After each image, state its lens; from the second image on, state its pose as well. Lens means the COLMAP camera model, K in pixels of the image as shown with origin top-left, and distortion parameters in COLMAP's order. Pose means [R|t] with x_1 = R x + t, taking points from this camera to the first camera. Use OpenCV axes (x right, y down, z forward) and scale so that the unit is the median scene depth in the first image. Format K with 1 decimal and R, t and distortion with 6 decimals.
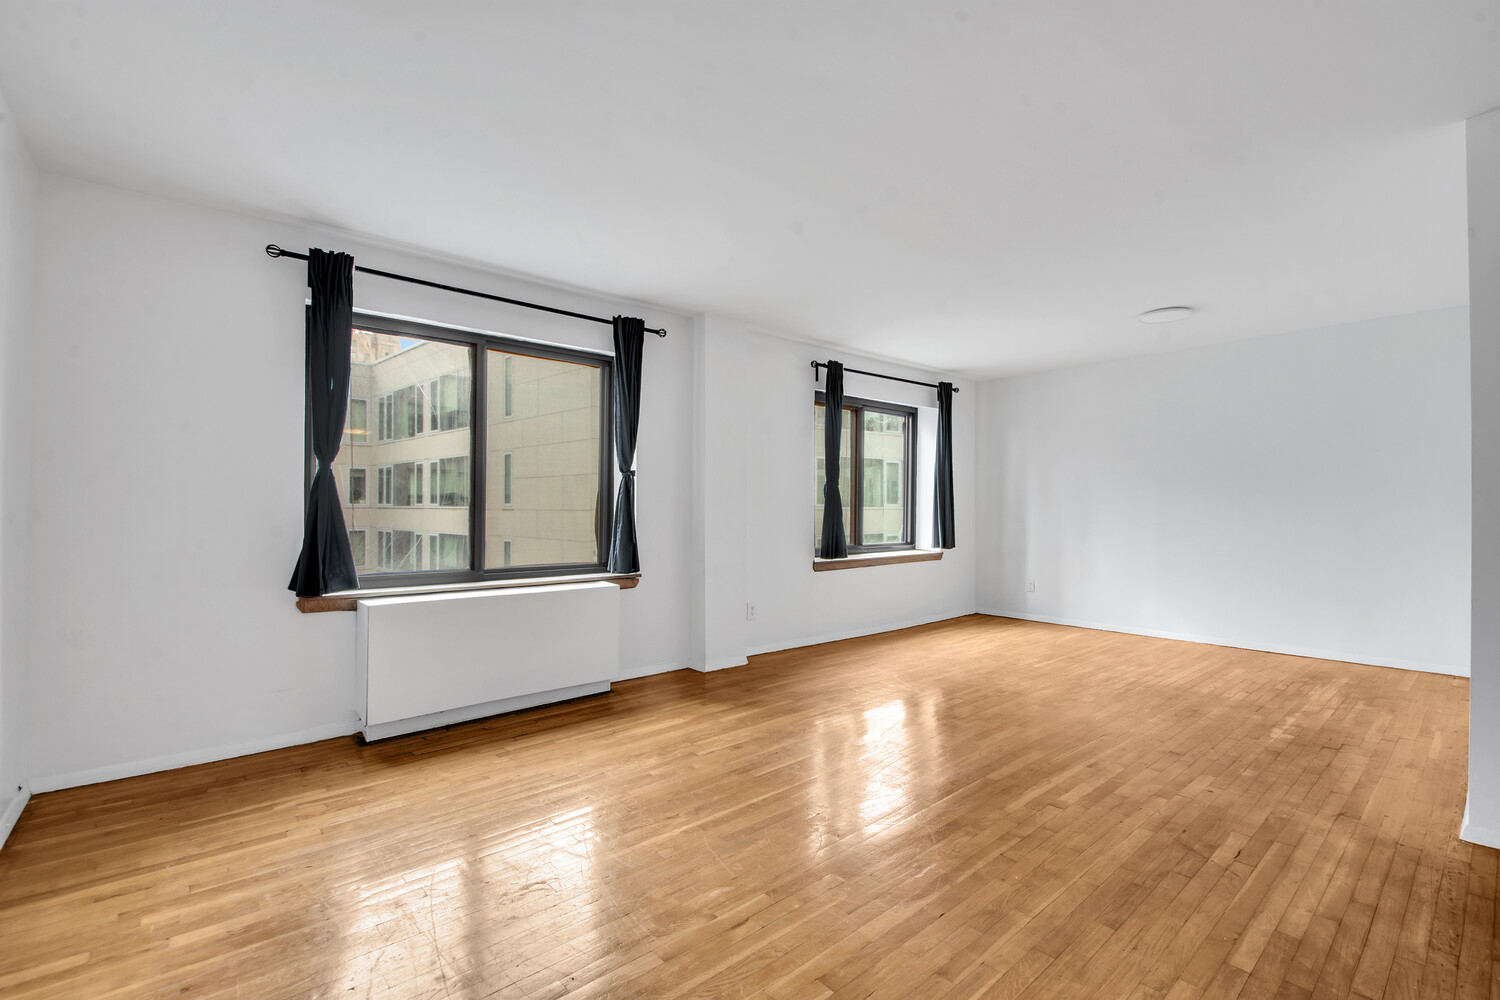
lens RADIAL K [[658.6, 0, 755.5], [0, 658.6, 500.8], [0, 0, 1]] dist [-0.002937, -0.000481]
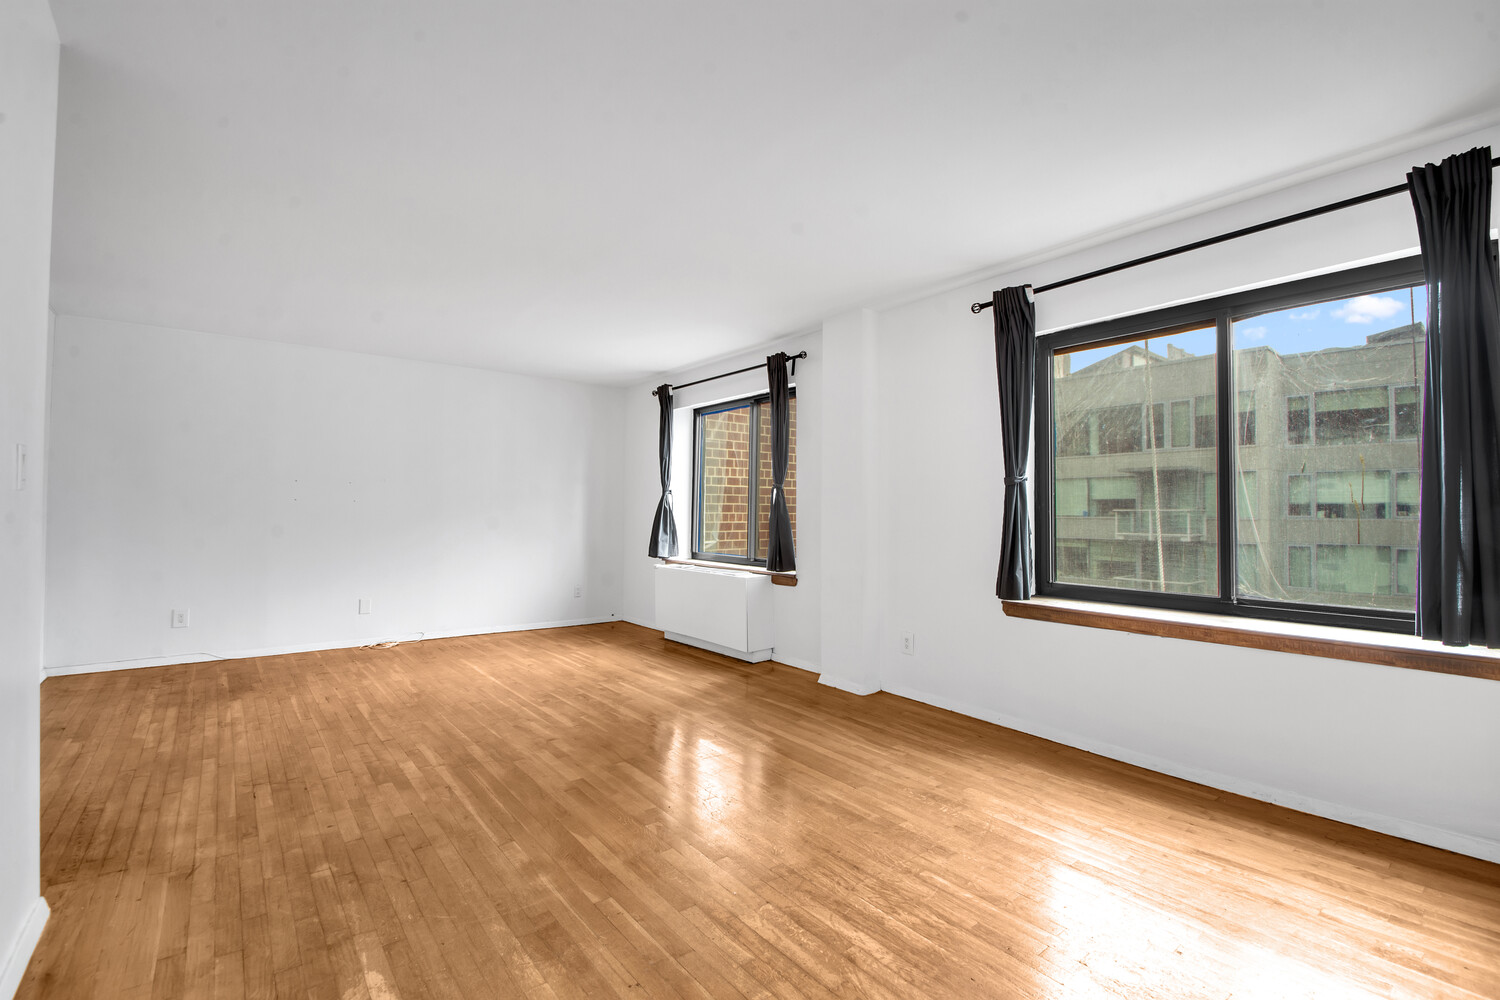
lens RADIAL K [[658.6, 0, 755.5], [0, 658.6, 500.8], [0, 0, 1]] dist [-0.002937, -0.000481]
pose [[-0.031371, -0.022564, -0.999253, 1.486719], [0.002802, 0.999739, -0.022663, 0.015196], [0.999504, -0.003511, -0.031300, 1.512232]]
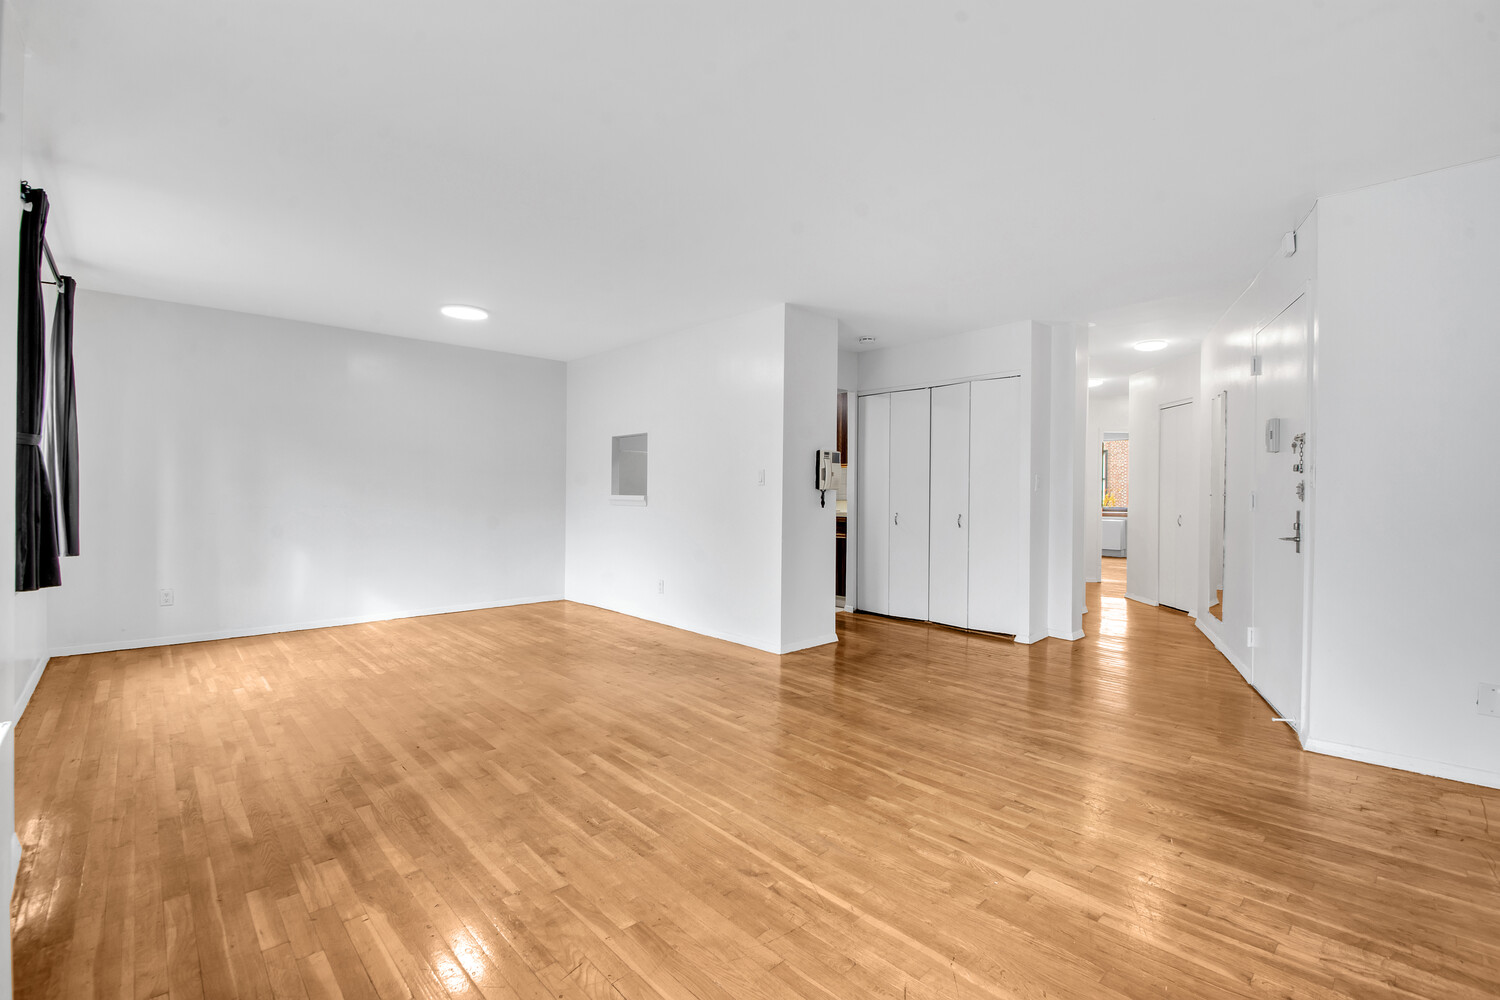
lens RADIAL K [[658.6, 0, 755.5], [0, 658.6, 500.8], [0, 0, 1]] dist [-0.002937, -0.000481]
pose [[-0.042408, -0.012122, 0.999027, -0.771048], [-0.015388, 0.999816, 0.011478, 0.012336], [-0.998982, -0.014886, -0.042587, 0.921117]]
